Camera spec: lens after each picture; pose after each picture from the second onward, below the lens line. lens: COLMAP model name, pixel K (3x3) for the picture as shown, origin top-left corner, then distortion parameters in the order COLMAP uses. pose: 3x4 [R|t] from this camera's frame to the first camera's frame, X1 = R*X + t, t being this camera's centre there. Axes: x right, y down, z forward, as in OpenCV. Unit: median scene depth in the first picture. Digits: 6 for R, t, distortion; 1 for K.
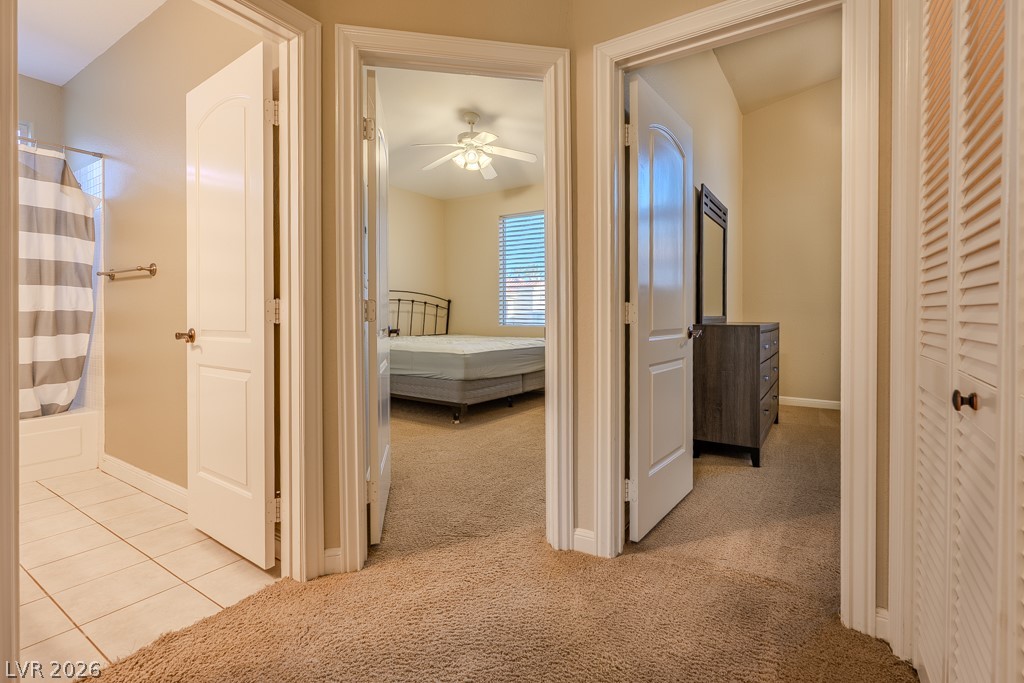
lens RADIAL K [[466.2, 0, 522.1], [0, 466.2, 311.5], [0, 0, 1]] dist [-0.004969, 0.001445]
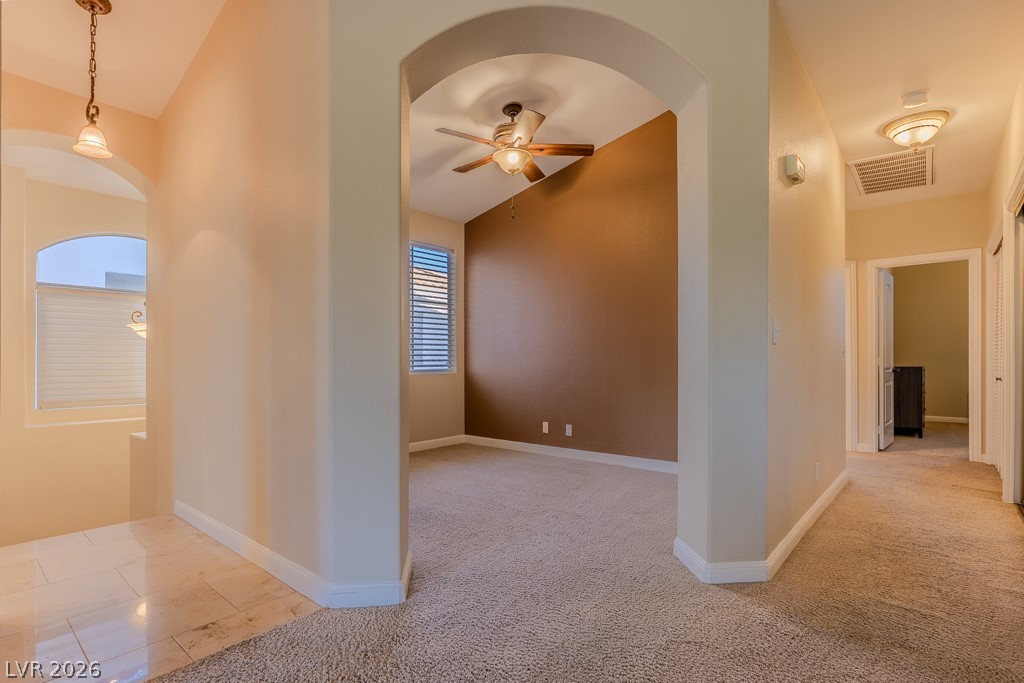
lens RADIAL K [[500.4, 0, 525.2], [0, 500.4, 360.5], [0, 0, 1]] dist [0.001968, -0.001662]
pose [[0.992440, -0.002230, -0.122711, -0.847157], [0.003933, 0.999899, 0.013634, -0.029682], [0.122668, -0.014013, 0.992349, -1.227042]]
